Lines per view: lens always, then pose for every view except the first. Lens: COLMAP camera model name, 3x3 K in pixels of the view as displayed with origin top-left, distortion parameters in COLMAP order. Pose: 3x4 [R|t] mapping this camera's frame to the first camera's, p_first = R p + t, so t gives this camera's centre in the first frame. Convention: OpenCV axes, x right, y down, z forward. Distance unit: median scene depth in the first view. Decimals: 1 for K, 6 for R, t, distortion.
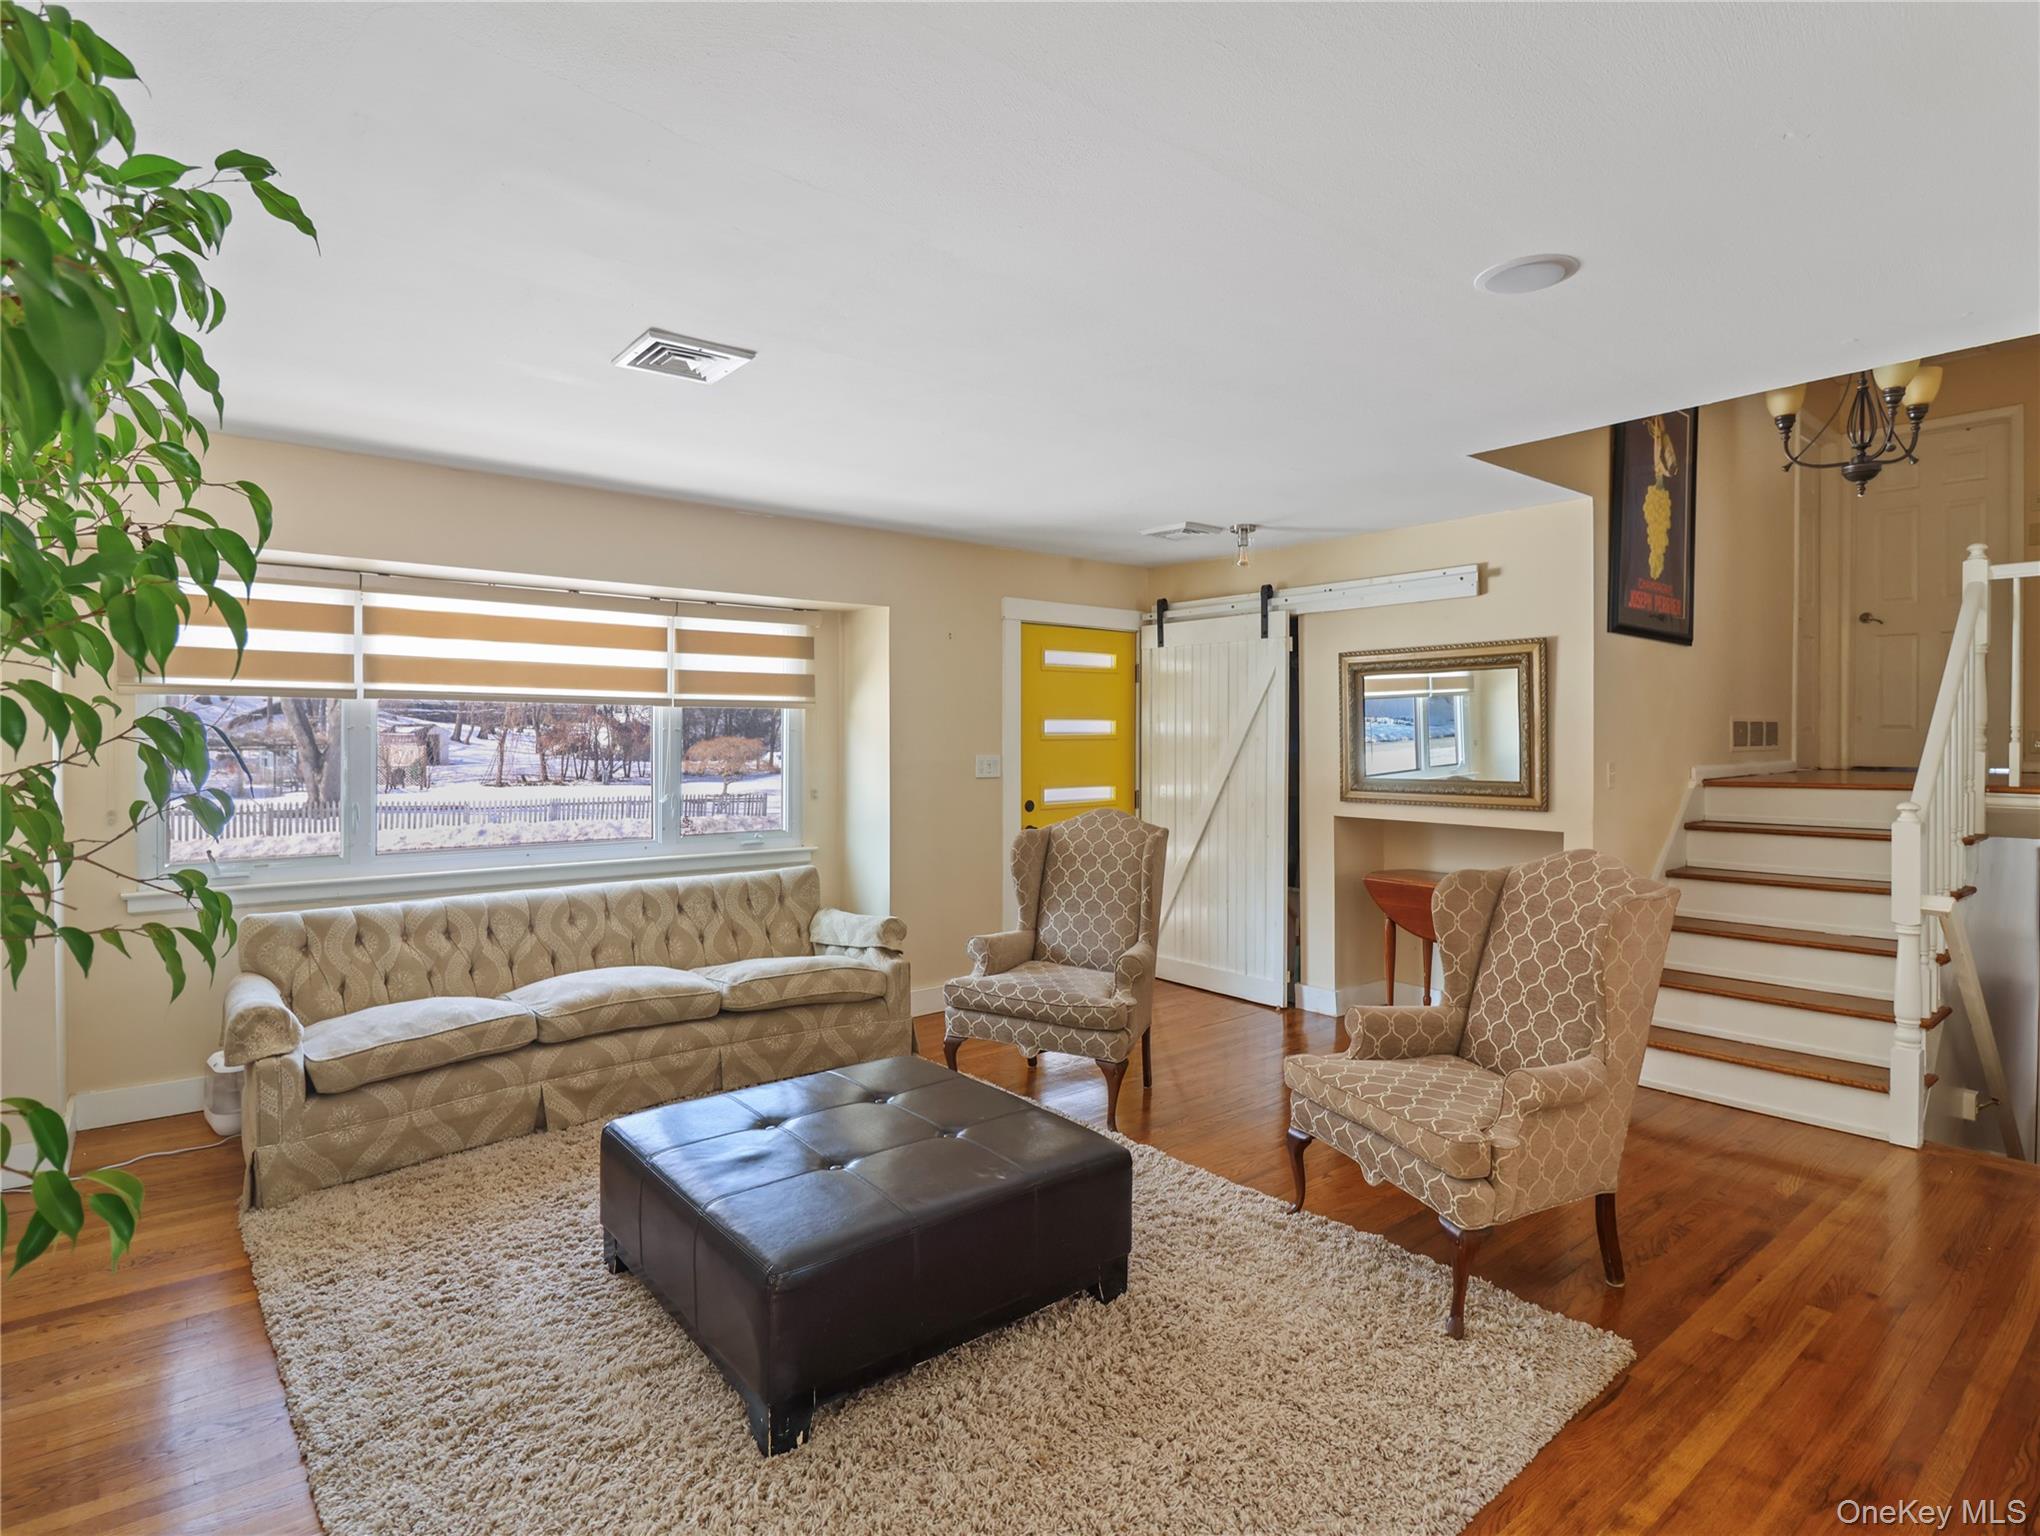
lens RADIAL K [[1063.0, 0, 1017.0], [0, 1063.0, 745.8], [0, 0, 1]] dist [0.002724, -0.016320]
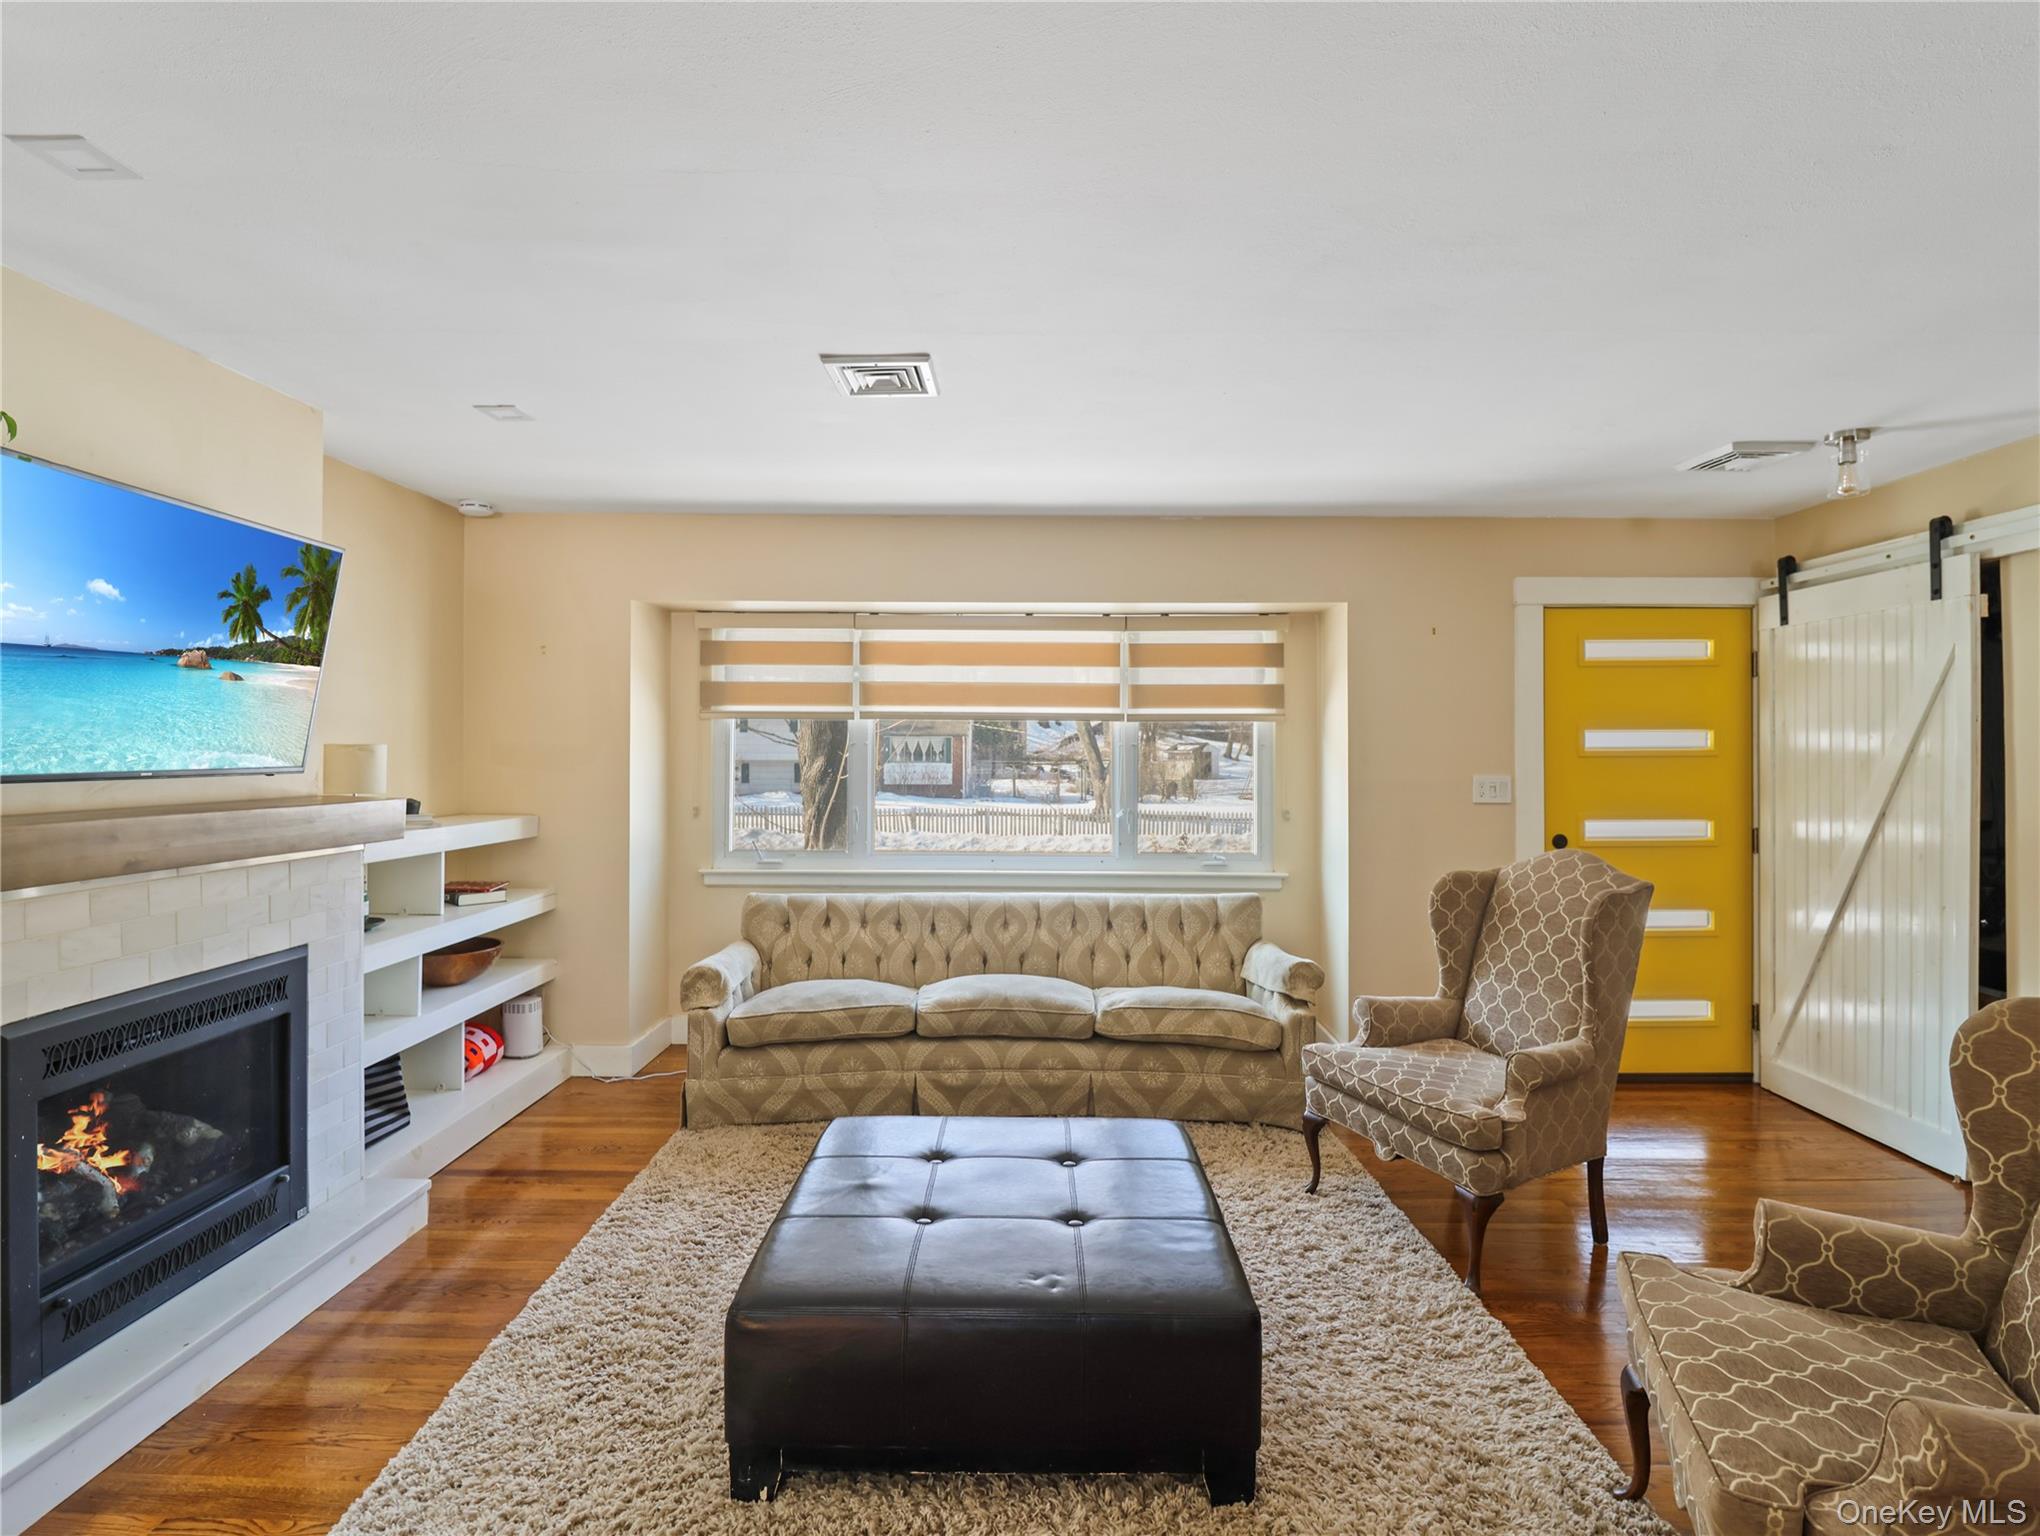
lens RADIAL K [[1063.0, 0, 1017.0], [0, 1063.0, 745.8], [0, 0, 1]] dist [0.002724, -0.016320]
pose [[0.768666, -0.003523, -0.639641, 0.268789], [-0.007063, 0.999877, -0.013994, 0.000406], [0.639612, 0.015275, 0.768546, 0.193077]]
